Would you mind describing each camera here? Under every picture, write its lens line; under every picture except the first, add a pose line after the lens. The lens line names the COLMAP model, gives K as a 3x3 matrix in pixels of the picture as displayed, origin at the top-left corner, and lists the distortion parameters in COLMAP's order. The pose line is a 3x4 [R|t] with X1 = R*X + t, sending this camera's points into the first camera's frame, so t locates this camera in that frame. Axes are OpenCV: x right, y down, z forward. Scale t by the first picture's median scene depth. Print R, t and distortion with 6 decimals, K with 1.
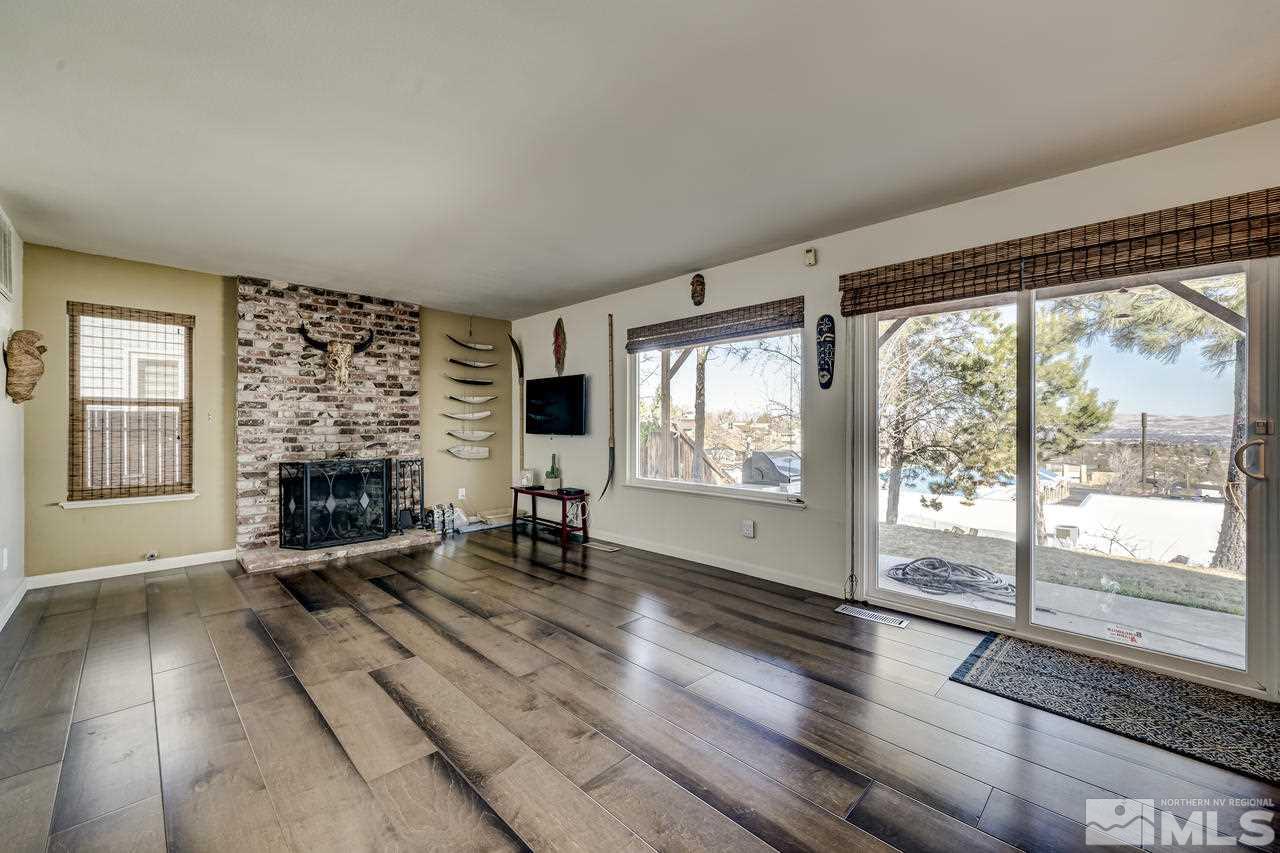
lens RADIAL K [[514.4, 0, 637.5], [0, 514.4, 425.4], [0, 0, 1]] dist [-0.007073, -0.000451]
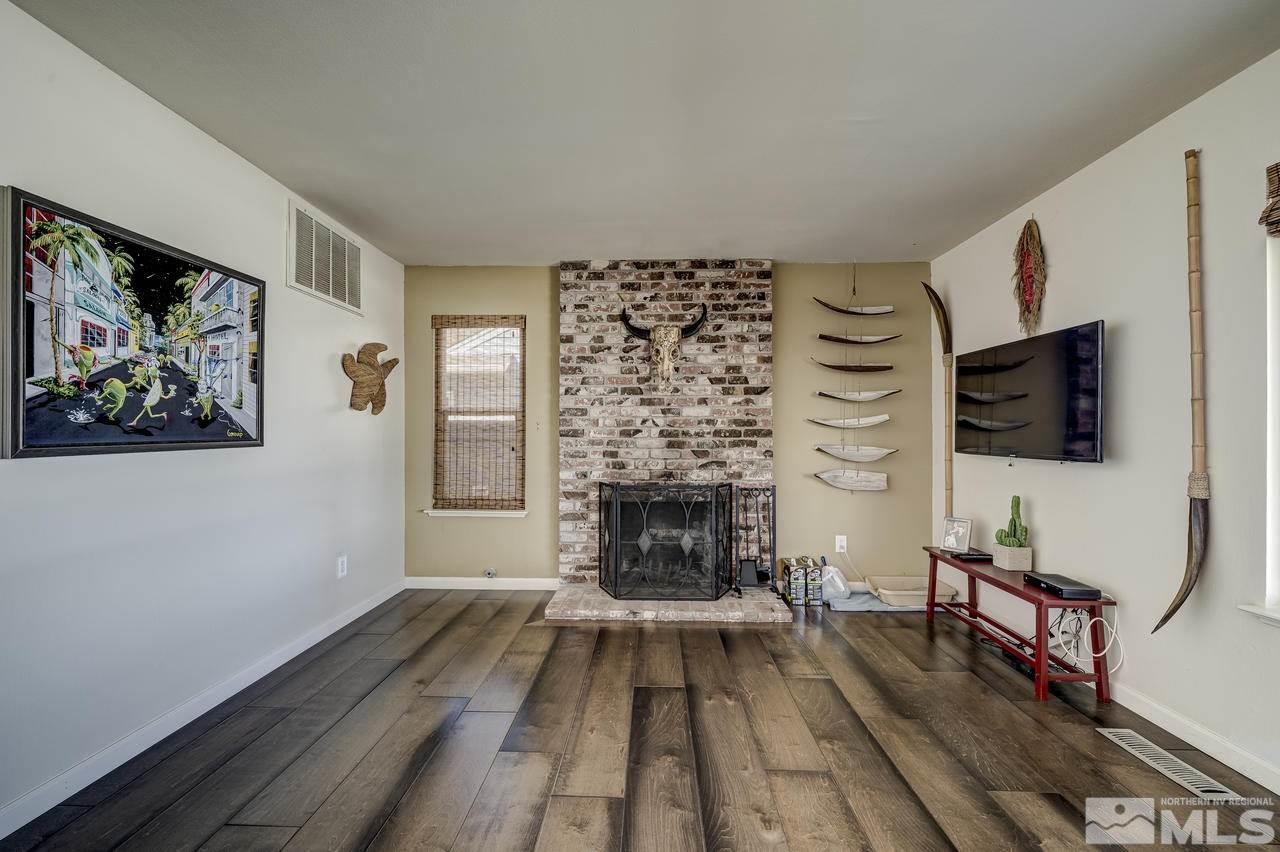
lens RADIAL K [[514.4, 0, 628.0], [0, 514.4, 430.5], [0, 0, 1]] dist [-0.007073, -0.000451]
pose [[0.677464, -0.001516, -0.735554, -0.059576], [-0.003455, 0.999980, -0.005244, -0.004613], [0.735548, 0.006094, 0.677445, 0.437283]]
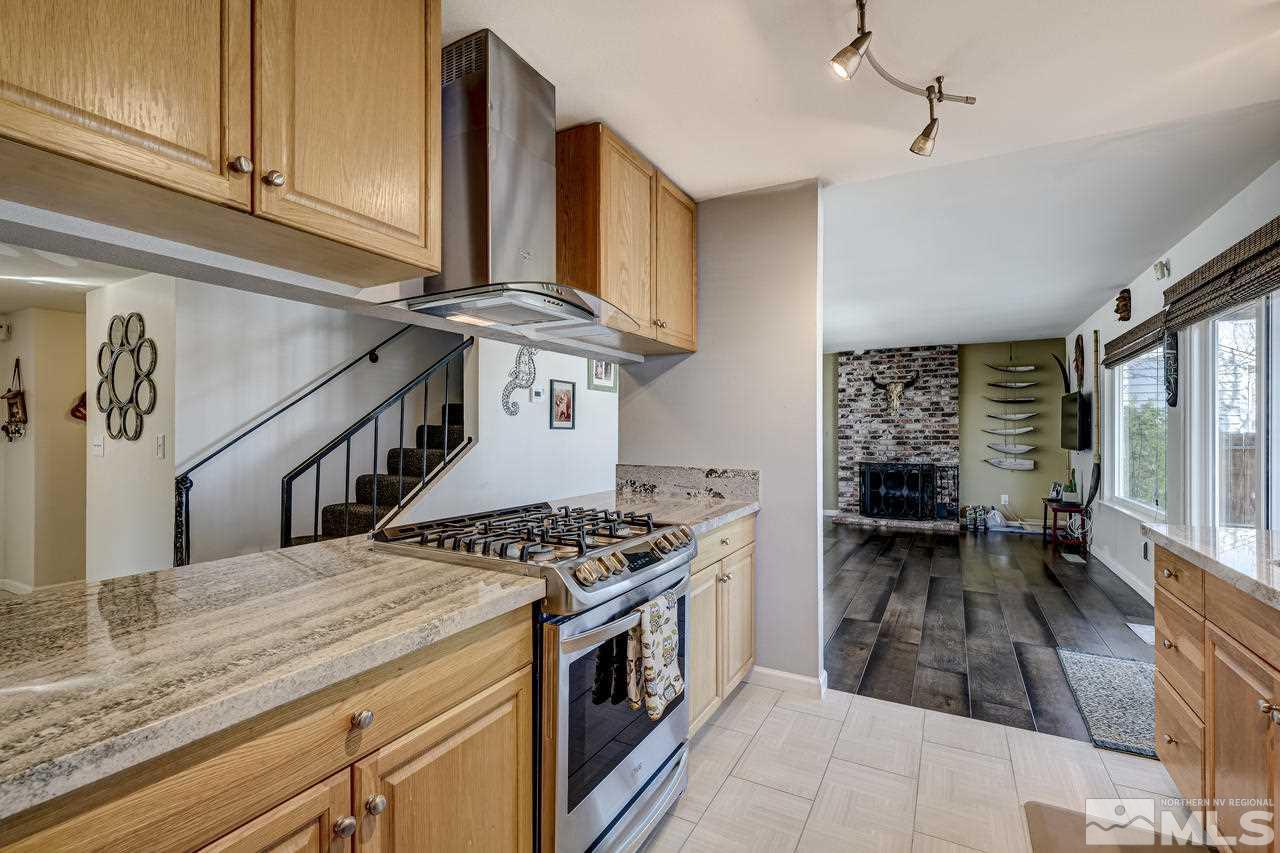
lens RADIAL K [[563.2, 0, 638.1], [0, 563.2, 431.9], [0, 0, 1]] dist [0.000396, -0.000007]
pose [[0.267904, -0.001156, -0.963445, 0.759517], [-0.001202, 0.999998, -0.001534, -0.017120], [0.963445, 0.001569, 0.267902, -0.139504]]
